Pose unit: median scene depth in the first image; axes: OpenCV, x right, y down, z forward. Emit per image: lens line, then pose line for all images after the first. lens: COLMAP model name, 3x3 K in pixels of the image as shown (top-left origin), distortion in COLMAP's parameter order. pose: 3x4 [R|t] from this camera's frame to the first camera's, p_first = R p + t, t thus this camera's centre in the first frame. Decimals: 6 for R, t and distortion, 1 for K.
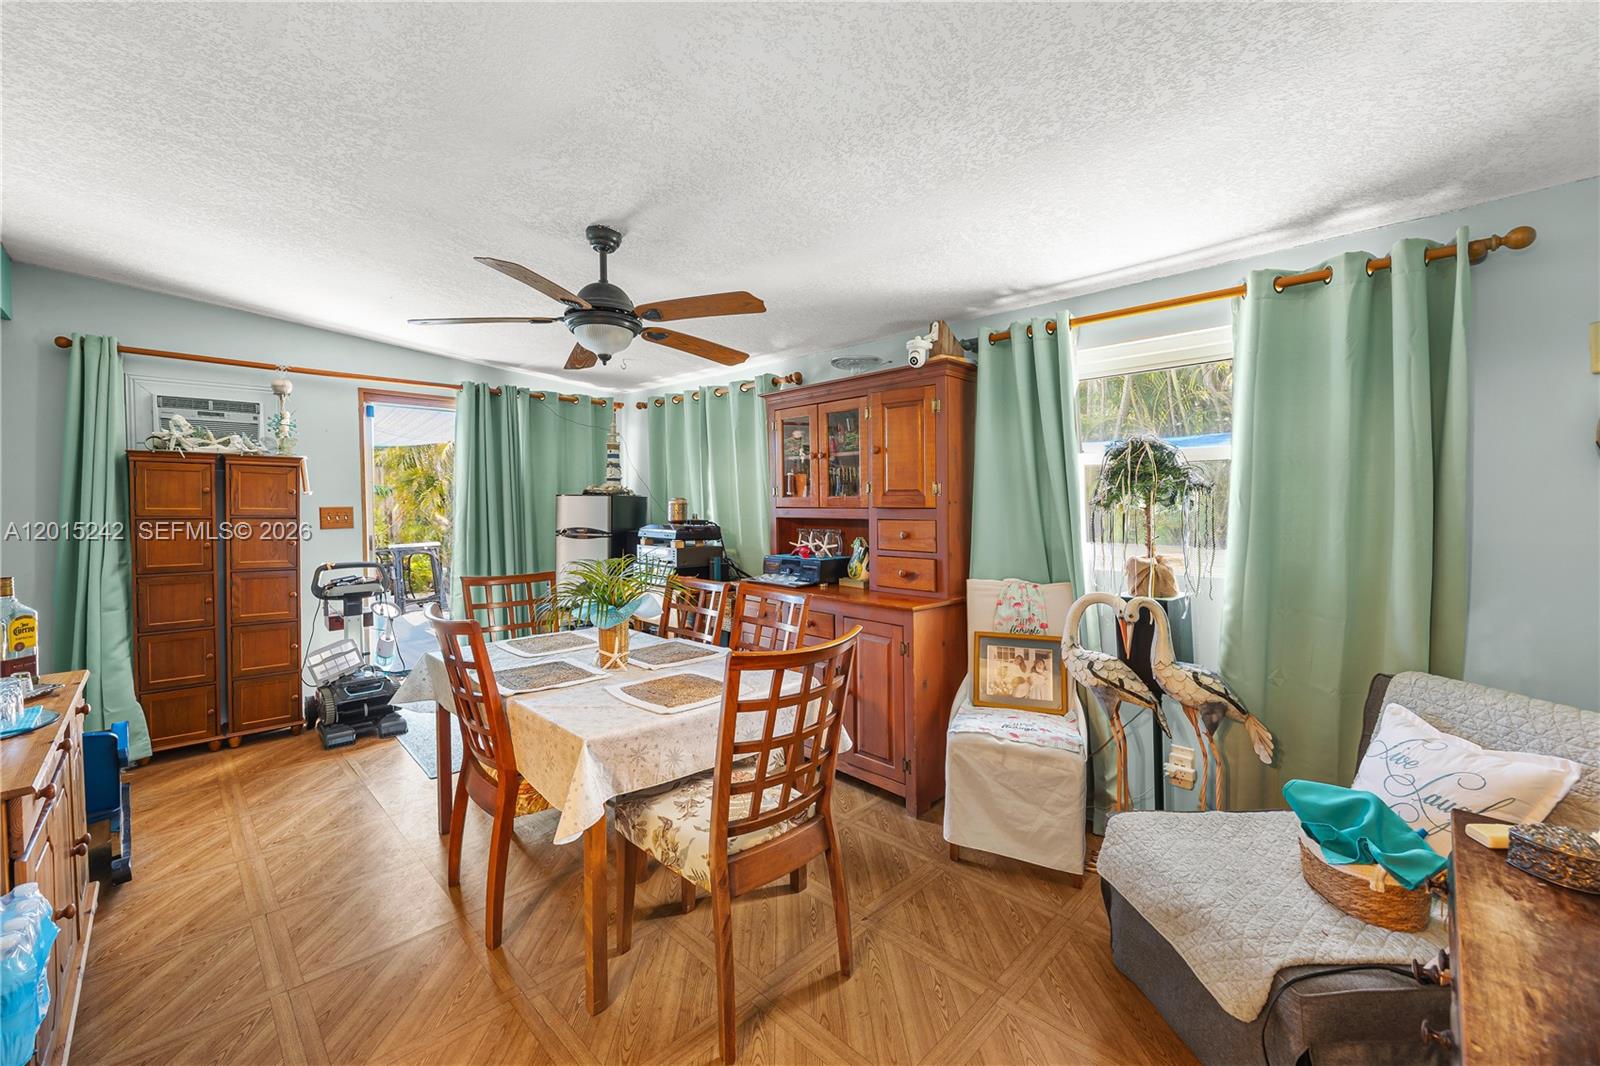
lens RADIAL K [[637.1, 0, 801.3], [0, 637.1, 502.5], [0, 0, 1]] dist [-0.002467, -0.000175]
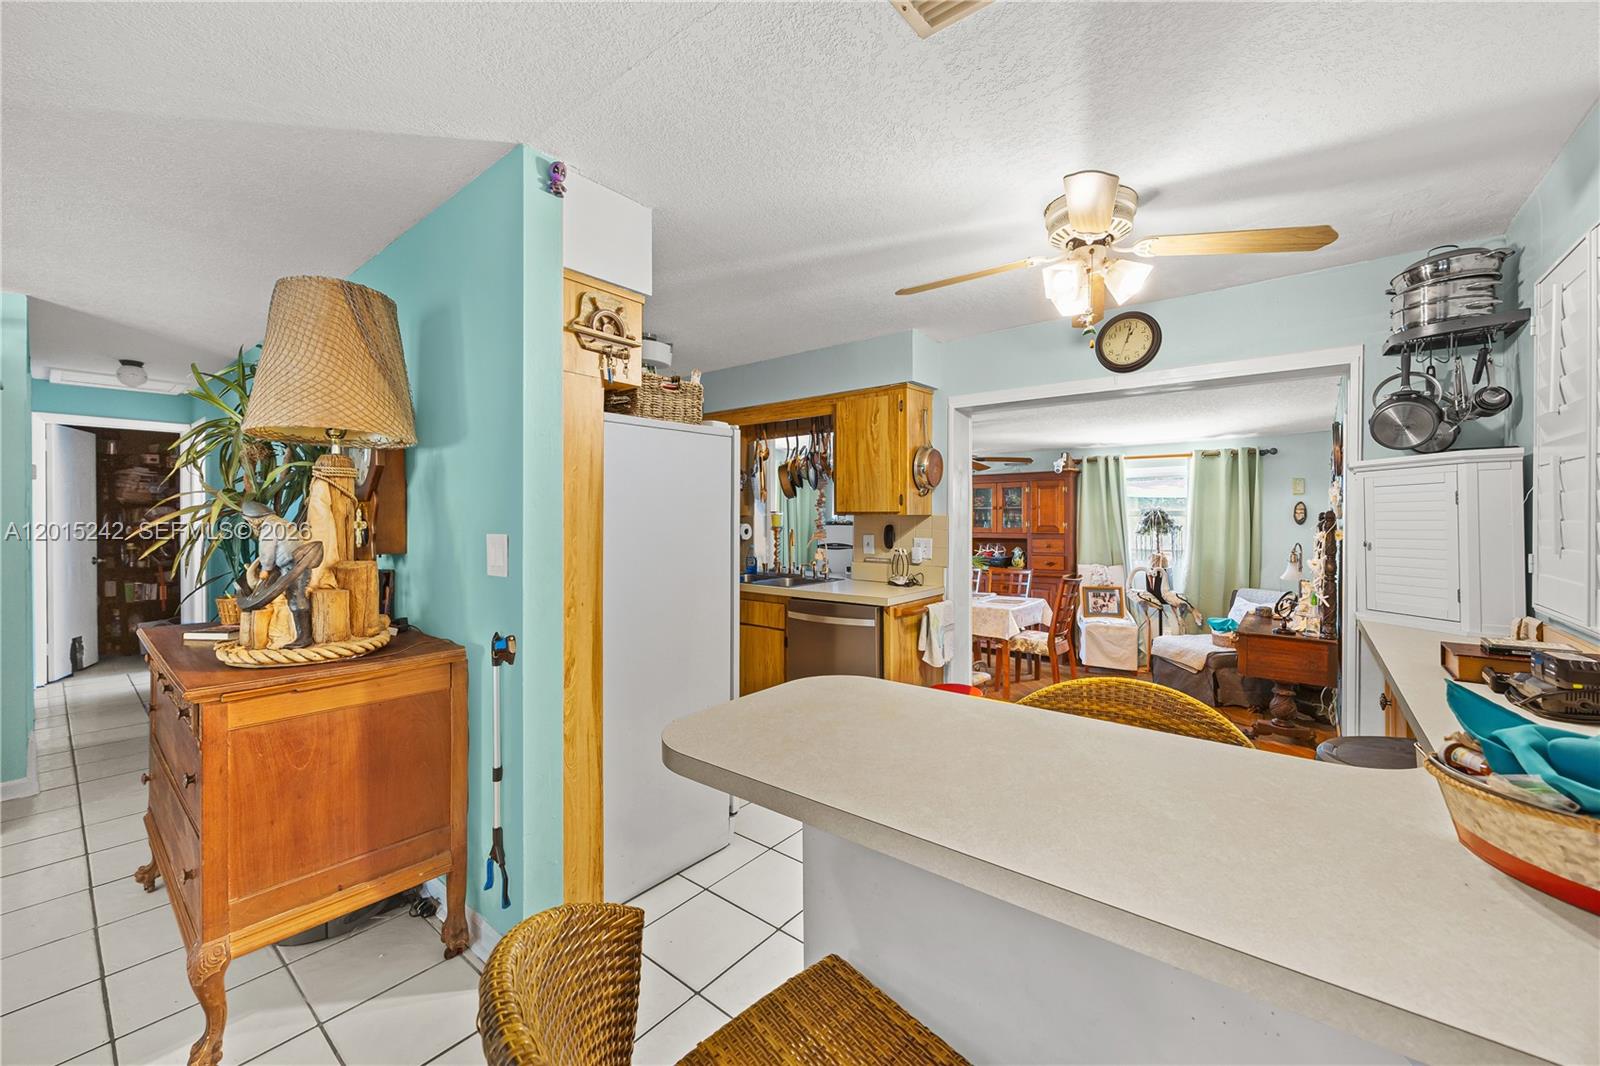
lens RADIAL K [[639.7, 0, 835.4], [0, 639.7, 519.5], [0, 0, 1]] dist [-0.000102, 0.000049]
pose [[0.988221, -0.002763, 0.153006, -0.863841], [0.001849, 0.999980, 0.006115, -0.052585], [-0.153020, -0.005760, 0.988206, -1.035332]]
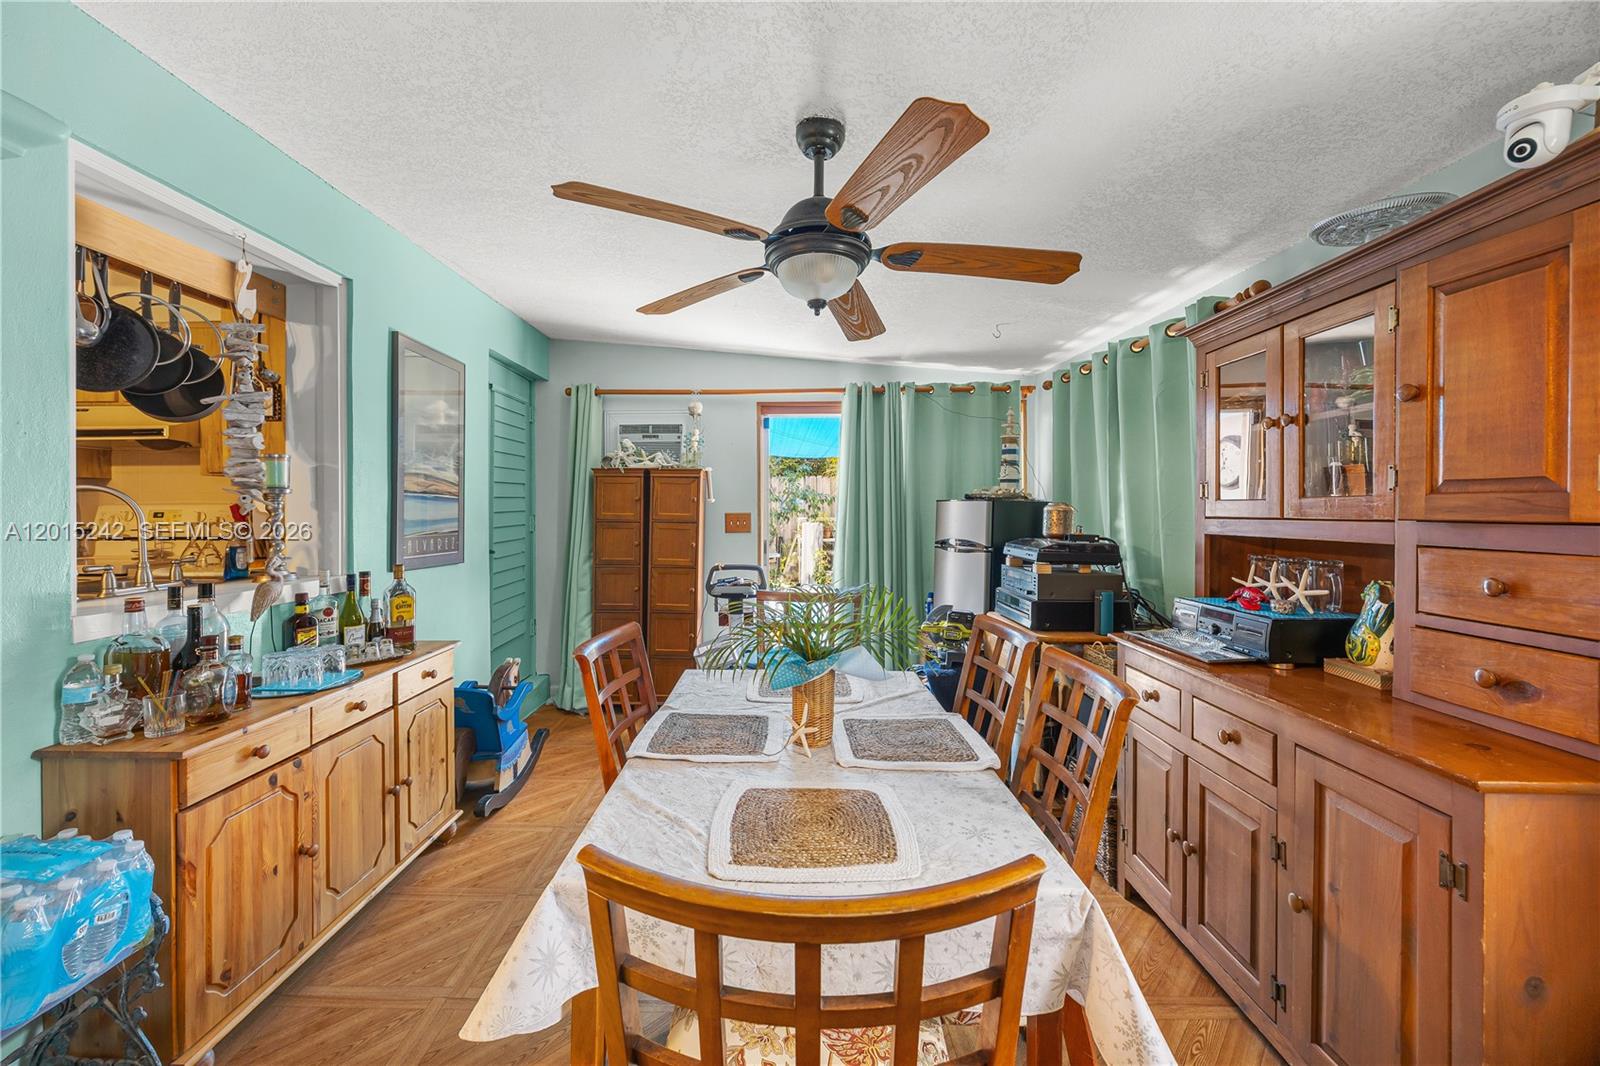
lens RADIAL K [[630.2, 0, 783.7], [0, 630.2, 518.5], [0, 0, 1]] dist [0.000114, 0.000028]
pose [[0.690213, 0.011335, -0.723517, 0.130397], [-0.000585, 0.999886, 0.015106, 0.000157], [0.723606, -0.010003, 0.690141, 0.355475]]
